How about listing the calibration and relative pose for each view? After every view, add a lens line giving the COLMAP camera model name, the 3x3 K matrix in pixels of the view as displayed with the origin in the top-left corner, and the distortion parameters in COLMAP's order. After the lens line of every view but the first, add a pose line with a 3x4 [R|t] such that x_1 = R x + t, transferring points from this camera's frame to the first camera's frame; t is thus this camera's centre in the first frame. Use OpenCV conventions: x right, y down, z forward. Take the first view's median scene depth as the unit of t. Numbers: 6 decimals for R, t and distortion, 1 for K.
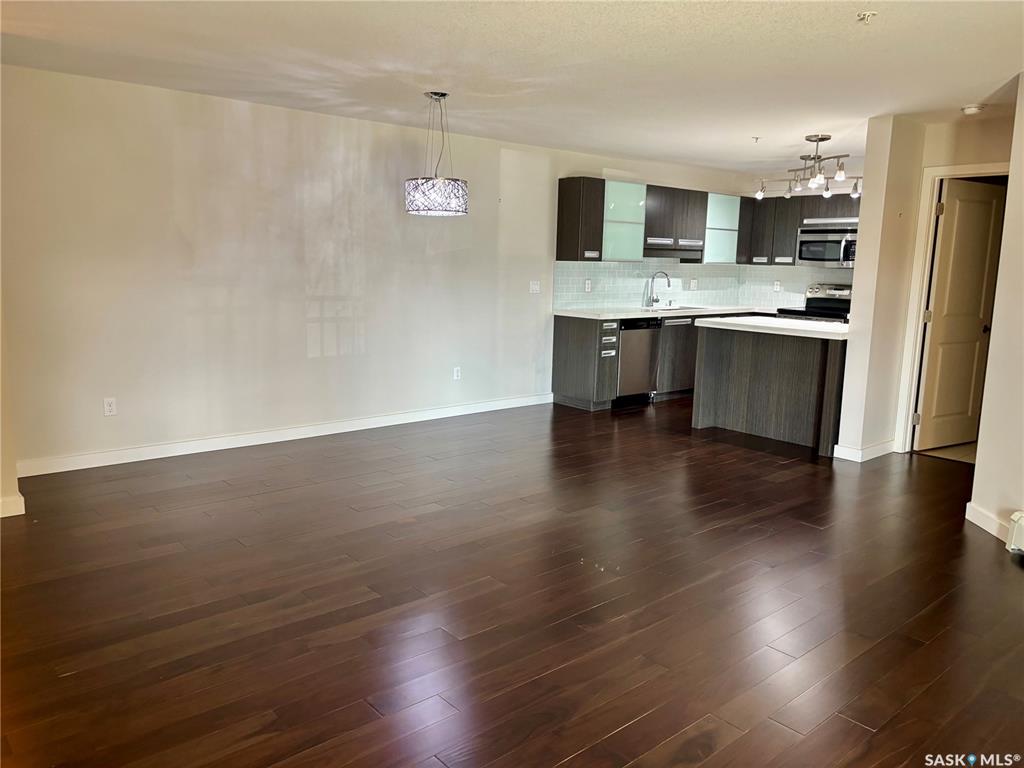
lens RADIAL K [[751.4, 0, 512.0], [0, 751.4, 384.0], [0, 0, 1]] dist [0.008558, -0.000102]
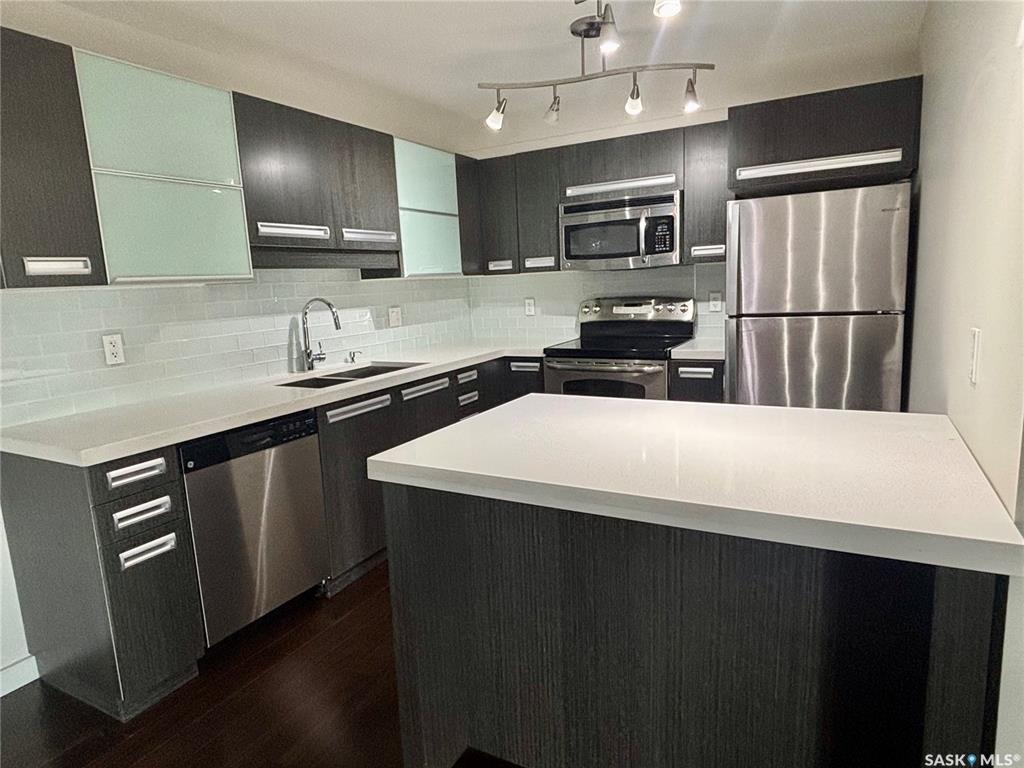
lens RADIAL K [[610.0, 0, 512.0], [0, 610.0, 384.0], [0, 0, 1]] dist [-0.001446, -0.001701]
pose [[0.926672, -0.127678, 0.353521, 0.165864], [0.129203, 0.991429, 0.019388, -0.085512], [-0.352966, 0.027710, 0.935226, 0.582645]]
